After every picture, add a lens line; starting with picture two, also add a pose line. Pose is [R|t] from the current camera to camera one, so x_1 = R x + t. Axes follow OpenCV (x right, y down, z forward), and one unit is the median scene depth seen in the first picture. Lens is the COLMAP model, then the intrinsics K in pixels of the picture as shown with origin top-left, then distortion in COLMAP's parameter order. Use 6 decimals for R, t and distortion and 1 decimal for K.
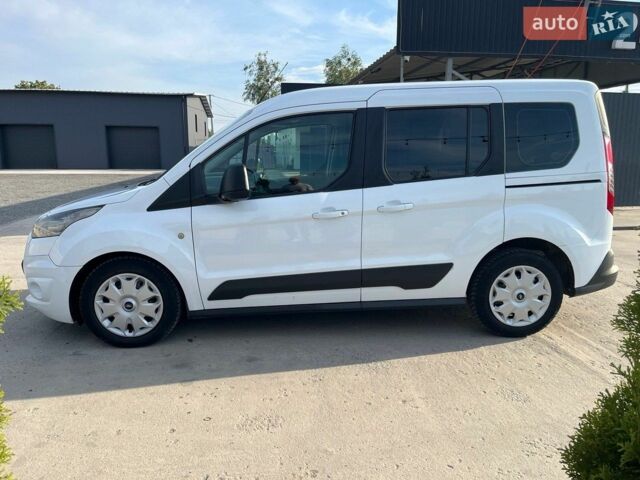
lens RADIAL K [[486.3, 0, 320.0], [0, 486.3, 240.0], [0, 0, 1]] dist [0.083486, -0.125670]
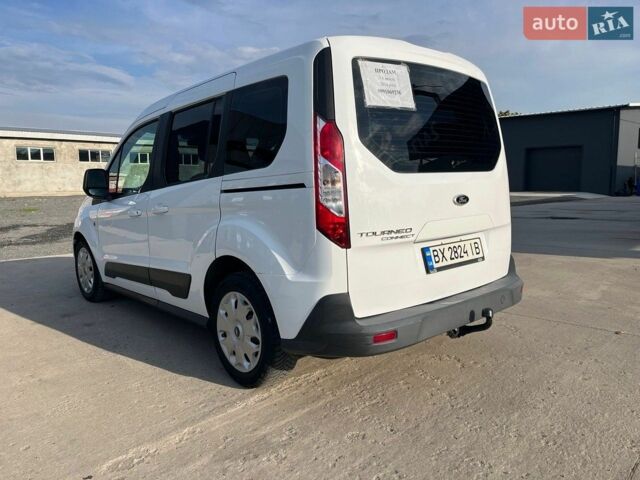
lens RADIAL K [[486.3, 0, 320.0], [0, 486.3, 240.0], [0, 0, 1]] dist [0.083486, -0.125670]
pose [[0.608240, 0.089562, -0.788684, 1.125178], [-0.127013, 0.991792, 0.014674, -0.060176], [0.783525, 0.091248, 0.614623, 0.632154]]
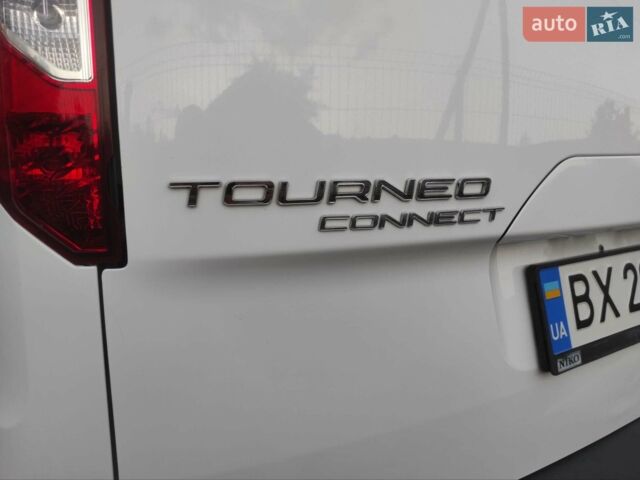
lens RADIAL K [[486.3, 0, 320.0], [0, 486.3, 240.0], [0, 0, 1]] dist [0.083486, -0.125670]
pose [[0.471808, 0.167316, -0.865680, 0.756610], [-0.178435, 0.979633, 0.092091, -0.070179], [0.863457, 0.111018, 0.492054, 1.051276]]
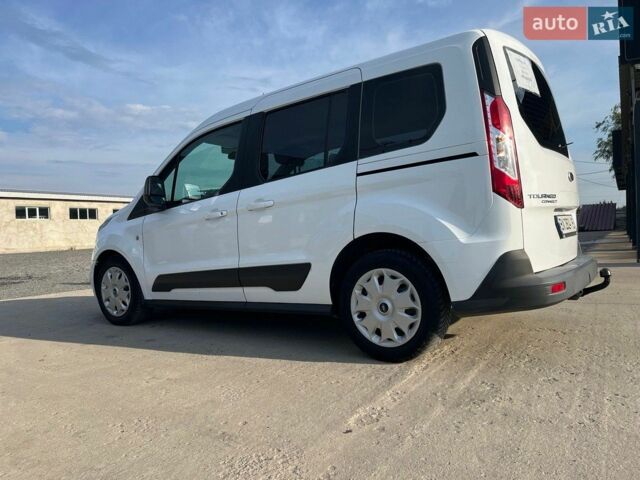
lens RADIAL K [[486.3, 0, 320.0], [0, 486.3, 240.0], [0, 0, 1]] dist [0.083486, -0.125670]
pose [[0.764119, -0.022473, -0.644684, 0.872249], [-0.071159, 0.990357, -0.118866, 0.111118], [0.641139, 0.136703, 0.755151, 0.327028]]
